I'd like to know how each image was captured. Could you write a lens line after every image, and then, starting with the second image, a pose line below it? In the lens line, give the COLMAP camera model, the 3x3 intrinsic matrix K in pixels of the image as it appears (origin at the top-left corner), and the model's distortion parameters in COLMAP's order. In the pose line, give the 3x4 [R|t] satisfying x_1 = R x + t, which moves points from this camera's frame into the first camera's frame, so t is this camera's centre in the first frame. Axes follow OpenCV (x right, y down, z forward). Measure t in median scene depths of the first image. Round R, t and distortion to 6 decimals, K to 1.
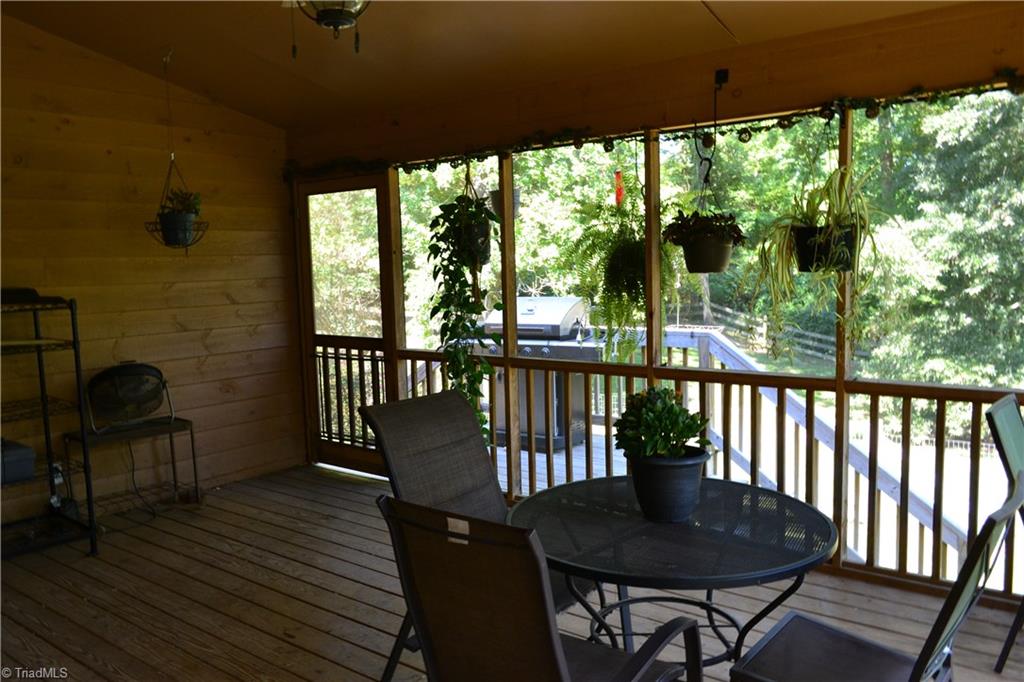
lens RADIAL K [[806.6, 0, 512.0], [0, 806.6, 341.0], [0, 0, 1]] dist [-0.003553, -0.012209]
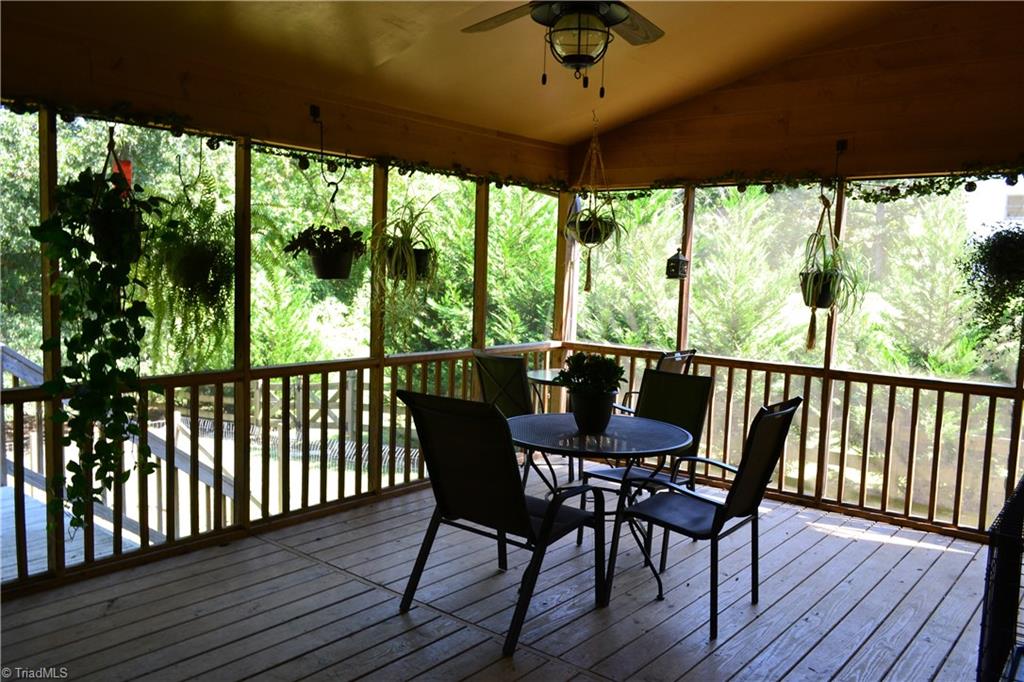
lens RADIAL K [[806.6, 0, 512.0], [0, 806.6, 341.0], [0, 0, 1]] dist [-0.003553, -0.012209]
pose [[0.013818, -0.064532, 0.997820, -0.860950], [0.061641, 0.996072, 0.063566, -0.048916], [-0.998003, 0.060628, 0.017742, 0.663042]]
